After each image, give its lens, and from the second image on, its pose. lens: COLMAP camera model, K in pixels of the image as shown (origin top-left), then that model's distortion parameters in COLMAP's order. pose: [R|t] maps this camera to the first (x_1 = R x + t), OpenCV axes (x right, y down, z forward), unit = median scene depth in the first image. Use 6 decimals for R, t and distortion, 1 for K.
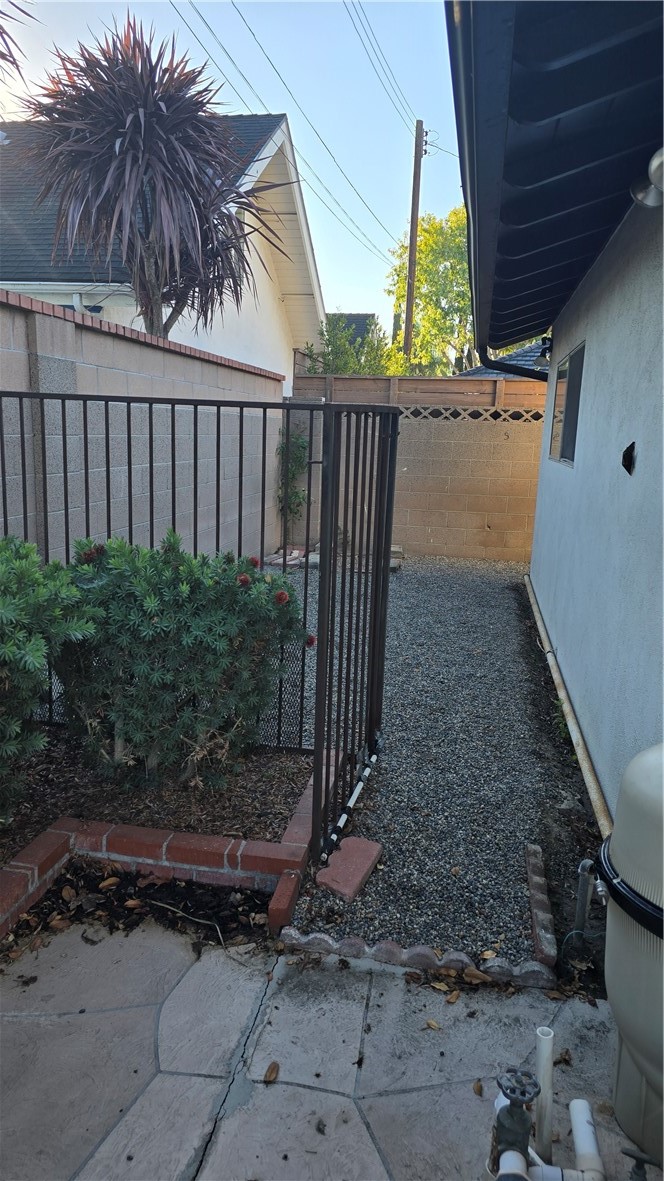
lens RADIAL K [[791.3, 0, 332.0], [0, 791.3, 590.5], [0, 0, 1]] dist [0.083577, -0.092358]
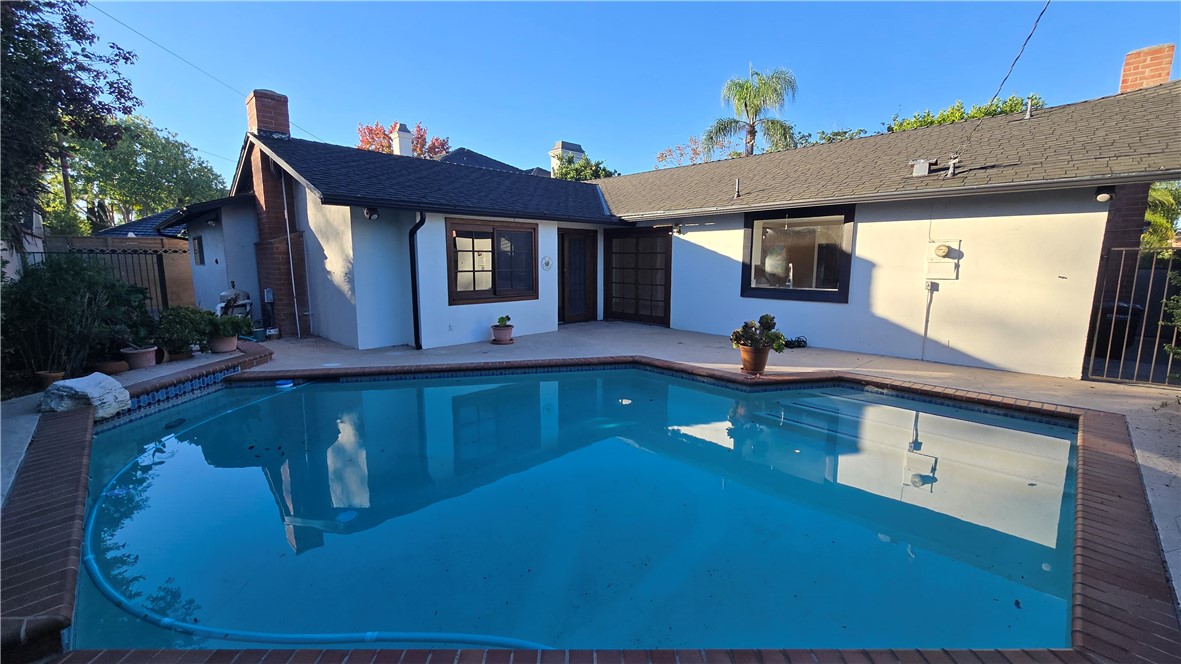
lens RADIAL K [[487.4, 0, 590.3], [0, 487.4, 334.7], [0, 0, 1]] dist [0.000073, -0.000123]
pose [[0.574967, -0.159701, 0.802439, -0.403255], [0.184224, 0.980850, 0.063207, 0.257822], [-0.797166, 0.111486, 0.593377, -1.303193]]
